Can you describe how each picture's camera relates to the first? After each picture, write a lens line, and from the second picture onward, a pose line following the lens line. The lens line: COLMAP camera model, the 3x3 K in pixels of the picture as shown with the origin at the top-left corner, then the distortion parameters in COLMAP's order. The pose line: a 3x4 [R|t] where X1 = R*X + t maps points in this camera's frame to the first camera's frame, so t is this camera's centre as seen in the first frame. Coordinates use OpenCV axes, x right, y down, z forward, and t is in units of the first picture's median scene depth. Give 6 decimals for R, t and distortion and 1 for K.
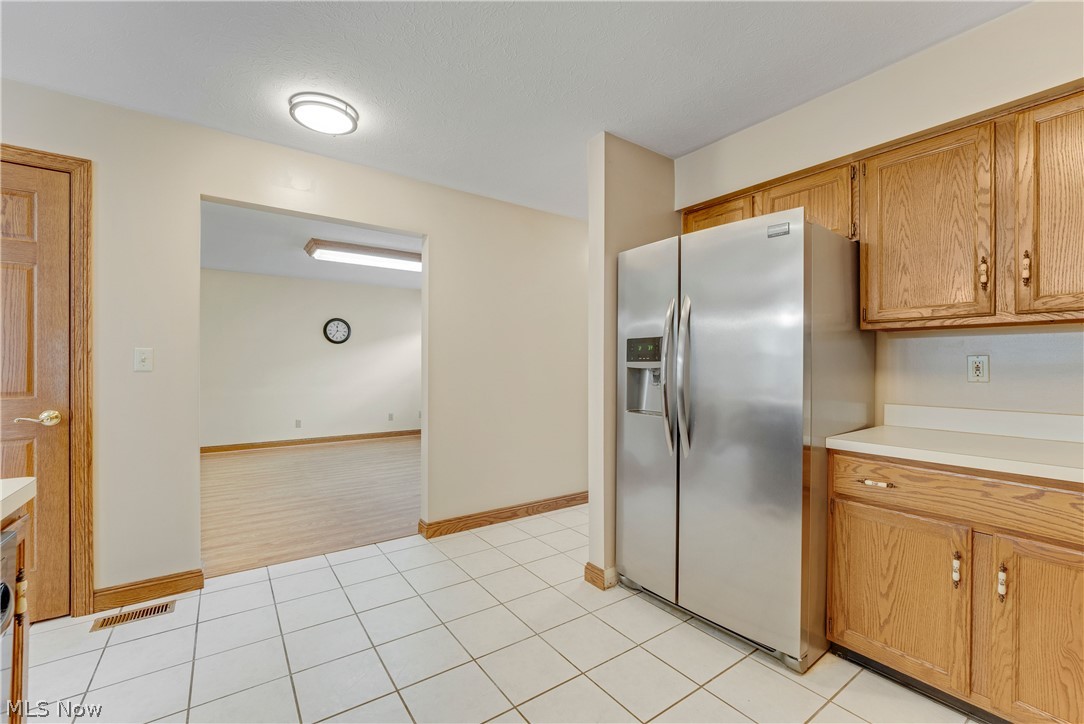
lens RADIAL K [[454.3, 0, 533.4], [0, 454.3, 367.0], [0, 0, 1]] dist [-0.018594, 0.000201]
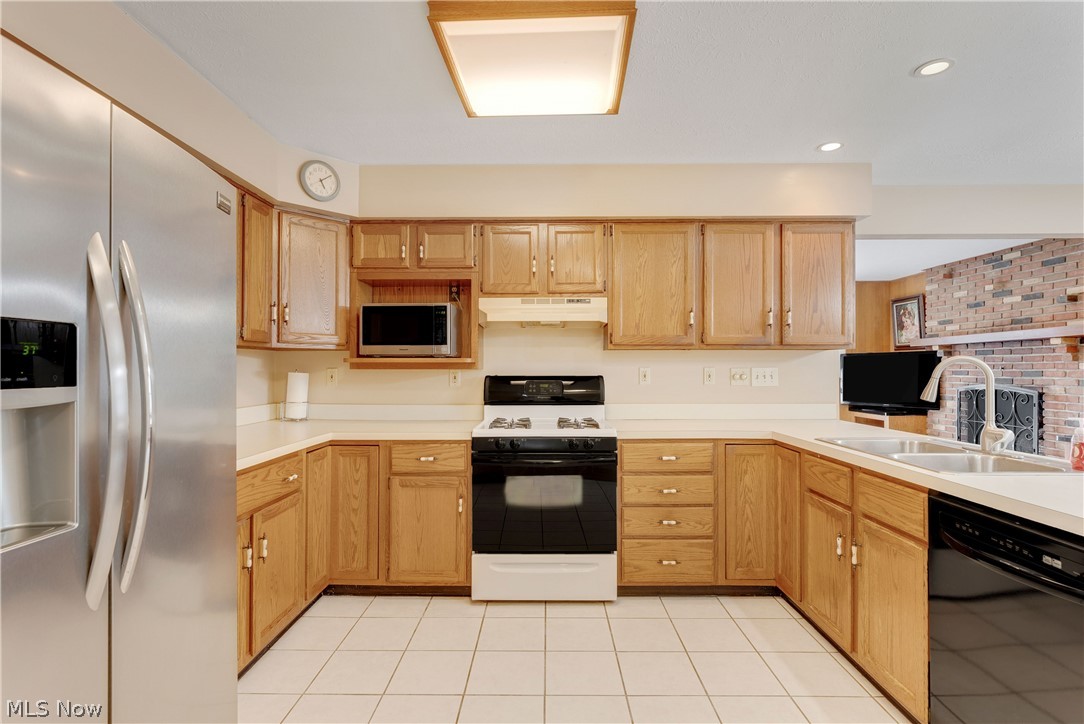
lens RADIAL K [[521.9, 0, 541.8], [0, 521.9, 365.4], [0, 0, 1]] dist [-0.006153, -0.000742]
pose [[-0.814525, -0.000928, 0.580128, -0.330250], [0.000803, 0.999996, 0.002726, -0.034378], [-0.580128, 0.002686, -0.814521, 1.215851]]
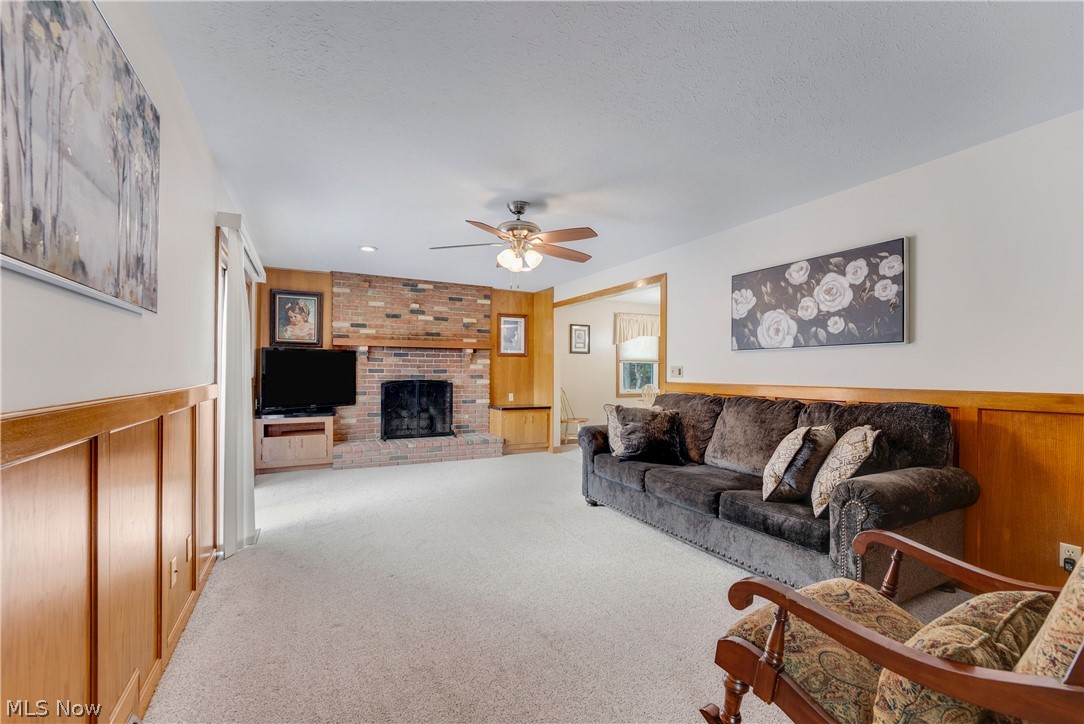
lens RADIAL K [[454.3, 0, 544.7], [0, 454.3, 367.7], [0, 0, 1]] dist [-0.018594, 0.000201]
pose [[-0.158219, -0.016220, -0.987271, 2.222772], [-0.014880, 0.999791, -0.014041, 0.021840], [0.987292, 0.012469, -0.158427, -0.947570]]
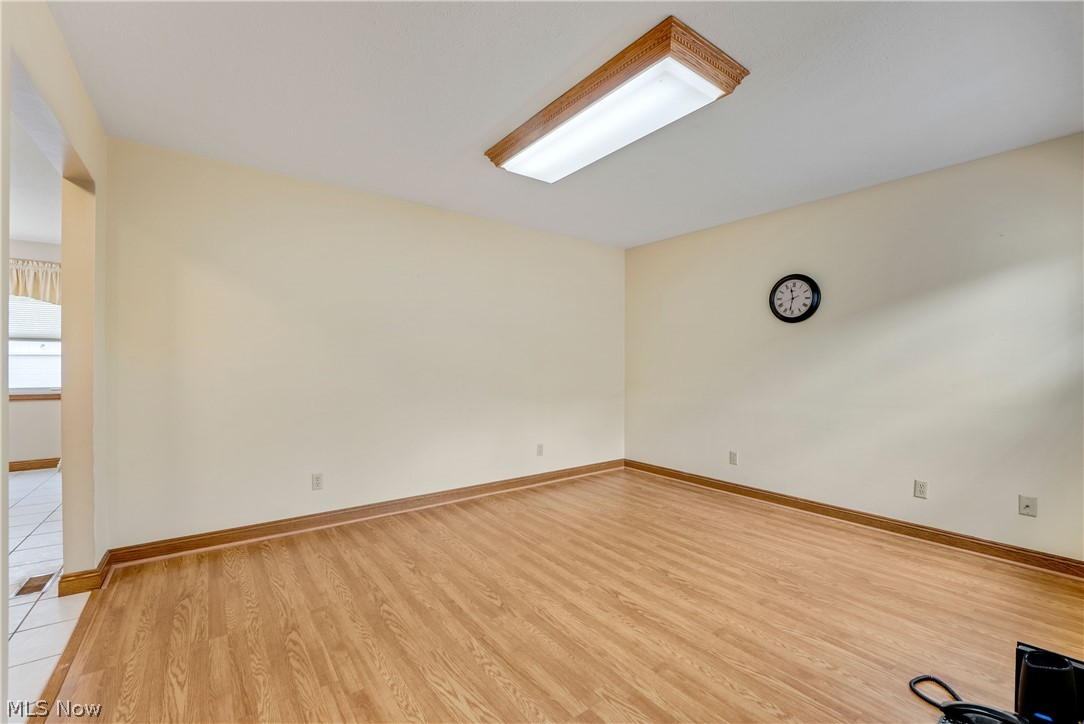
lens RADIAL K [[454.3, 0, 547.5], [0, 454.3, 358.8], [0, 0, 1]] dist [-0.018594, 0.000201]
pose [[0.036253, -0.014099, -0.999243, 0.290300], [-0.010288, 0.999842, -0.014481, 0.002943], [0.999290, 0.010805, 0.036102, 2.542471]]
